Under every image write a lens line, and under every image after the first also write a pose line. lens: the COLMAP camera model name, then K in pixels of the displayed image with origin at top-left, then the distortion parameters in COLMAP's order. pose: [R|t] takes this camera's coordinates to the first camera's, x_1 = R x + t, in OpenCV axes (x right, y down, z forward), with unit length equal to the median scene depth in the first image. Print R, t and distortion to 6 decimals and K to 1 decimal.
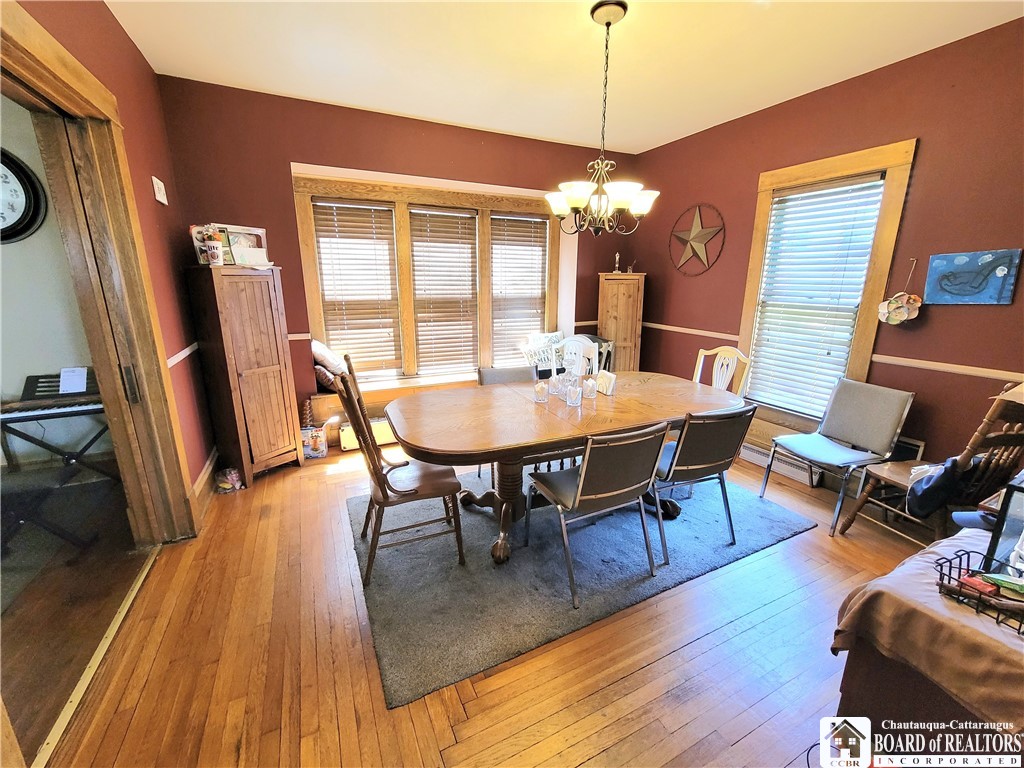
lens RADIAL K [[421.9, 0, 515.6], [0, 421.9, 384.7], [0, 0, 1]] dist [-0.003081, 0.000602]
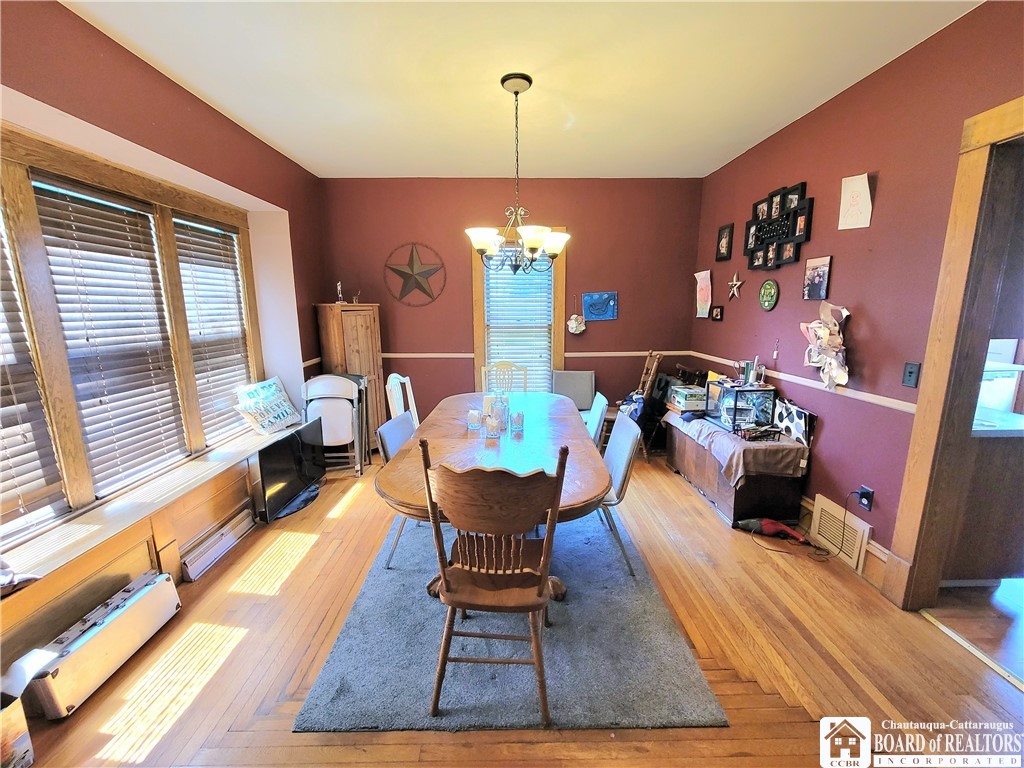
lens RADIAL K [[421.9, 0, 506.3], [0, 421.9, 386.6], [0, 0, 1]] dist [-0.003081, 0.000602]
pose [[0.431690, -0.179637, 0.883954, -0.460598], [0.230444, 0.969413, 0.084464, -0.087777], [-0.872089, 0.167239, 0.459882, 0.306834]]
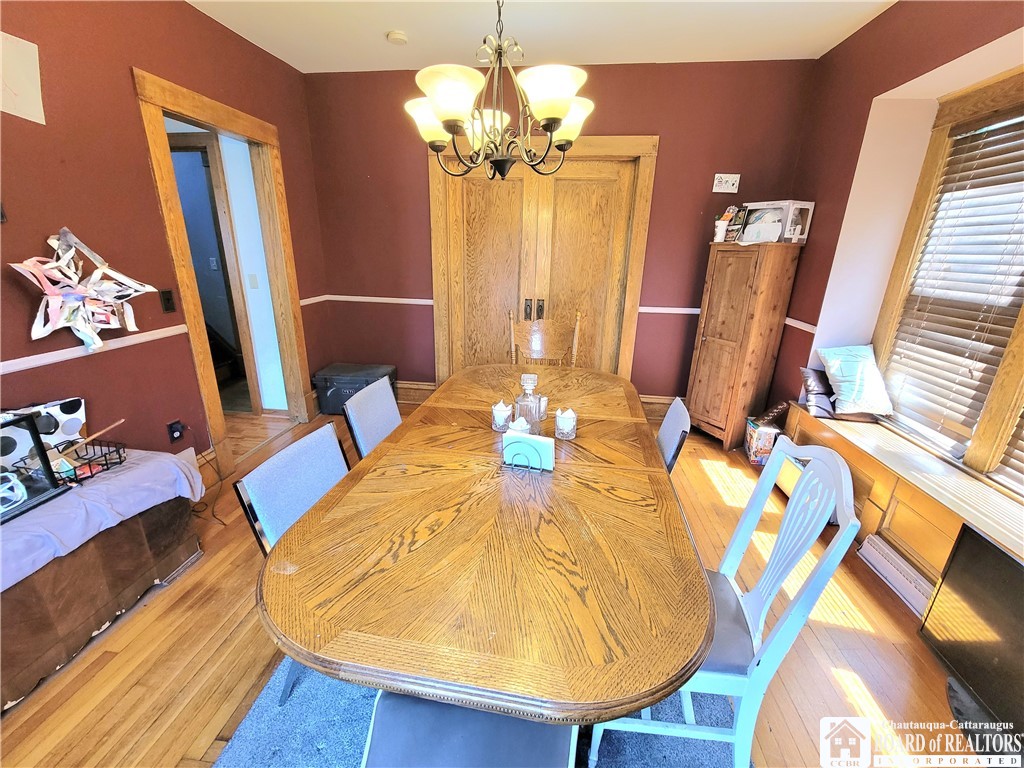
lens RADIAL K [[421.9, 0, 511.5], [0, 421.9, 385.6], [0, 0, 1]] dist [-0.003081, 0.000602]
pose [[-0.542757, 0.247319, -0.802651, 0.401027], [-0.228577, 0.876094, 0.424514, -0.189804], [0.808188, 0.413876, -0.418975, 0.754383]]
